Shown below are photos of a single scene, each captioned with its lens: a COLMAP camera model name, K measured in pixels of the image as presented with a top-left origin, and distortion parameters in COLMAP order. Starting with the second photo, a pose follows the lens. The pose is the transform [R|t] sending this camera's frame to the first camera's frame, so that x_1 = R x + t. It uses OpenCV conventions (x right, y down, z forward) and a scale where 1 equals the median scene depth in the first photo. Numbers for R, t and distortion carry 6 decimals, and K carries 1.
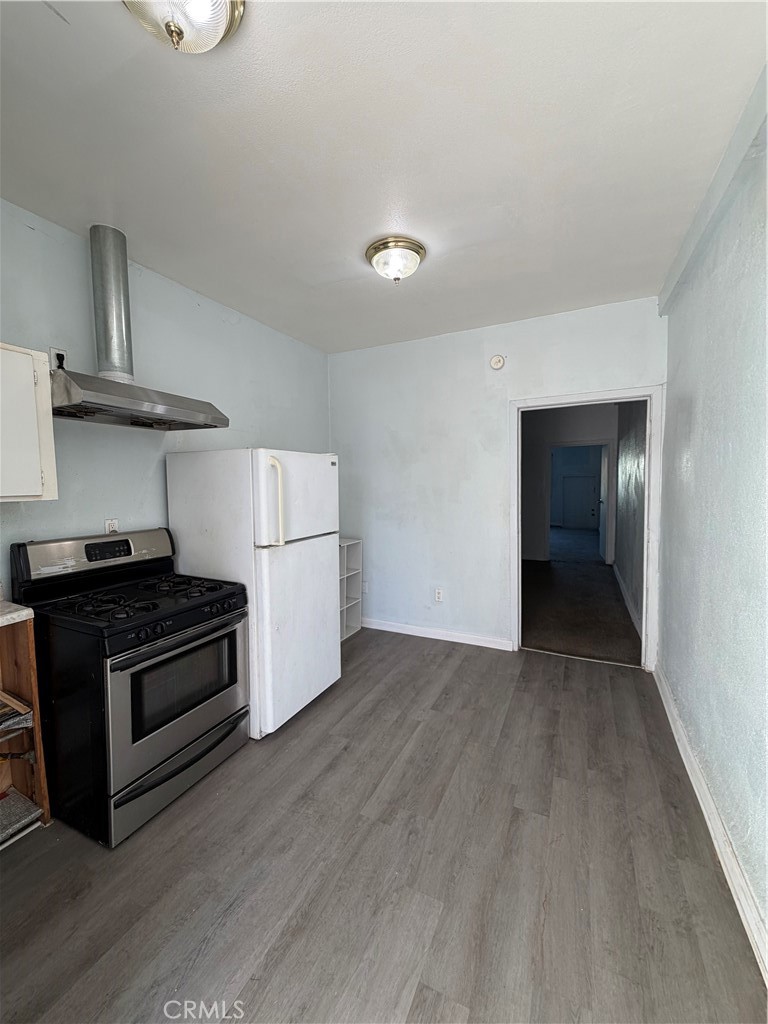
lens RADIAL K [[406.2, 0, 382.8], [0, 406.2, 512.0], [0, 0, 1]] dist [-0.000689, 0.000239]
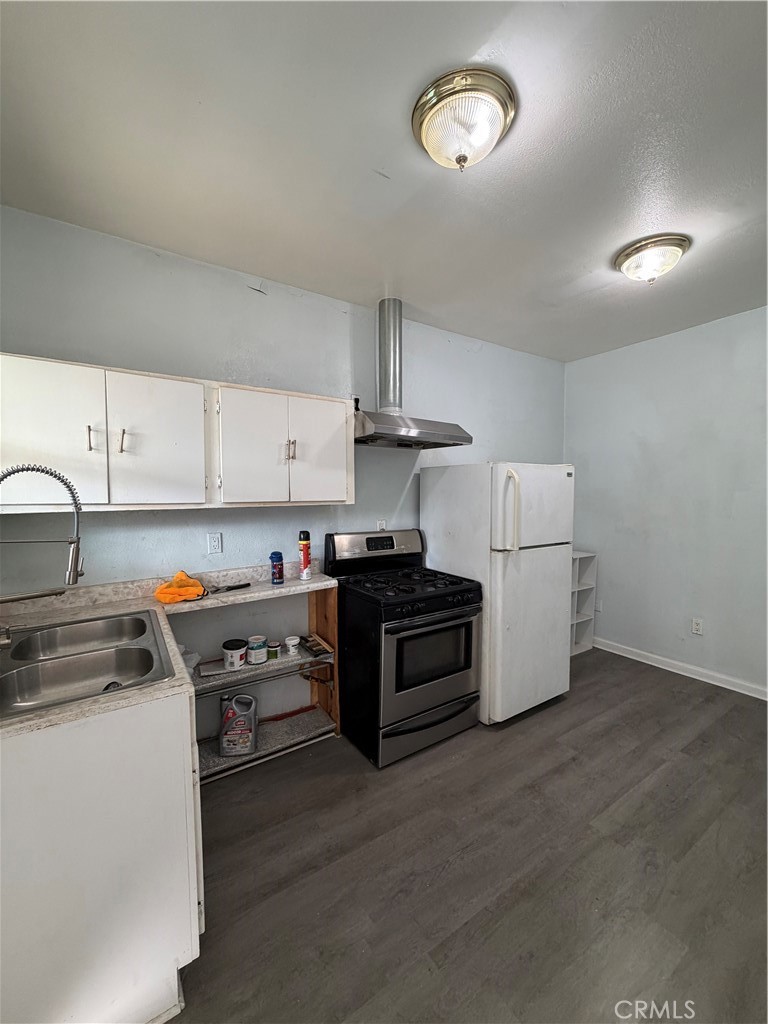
lens RADIAL K [[406.2, 0, 384.2], [0, 406.2, 511.5], [0, 0, 1]] dist [-0.000689, 0.000239]
pose [[0.862315, 0.030658, -0.505444, -0.008228], [-0.043160, 0.998983, -0.013040, 0.008277], [0.504530, 0.033059, 0.862761, -0.127708]]
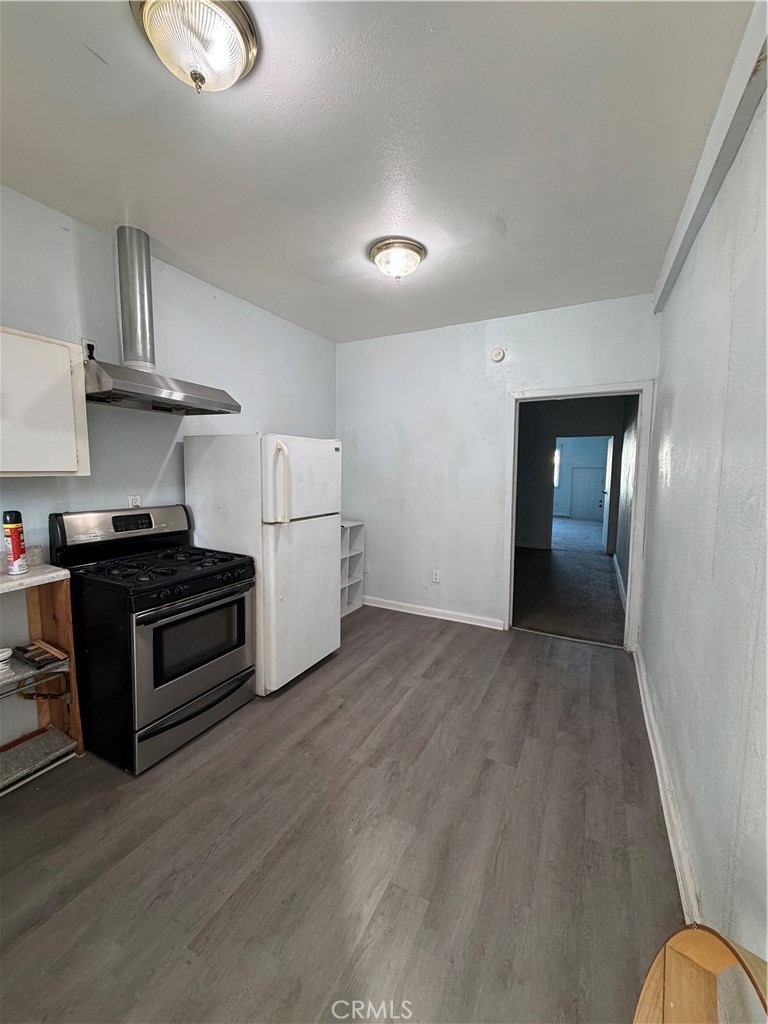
lens RADIAL K [[406.2, 0, 382.8], [0, 406.2, 511.4], [0, 0, 1]] dist [-0.000689, 0.000239]
pose [[0.999361, 0.024950, -0.025593, 0.042060], [-0.024130, 0.999201, 0.031860, 0.011873], [0.026367, -0.031222, 0.999165, -0.100214]]
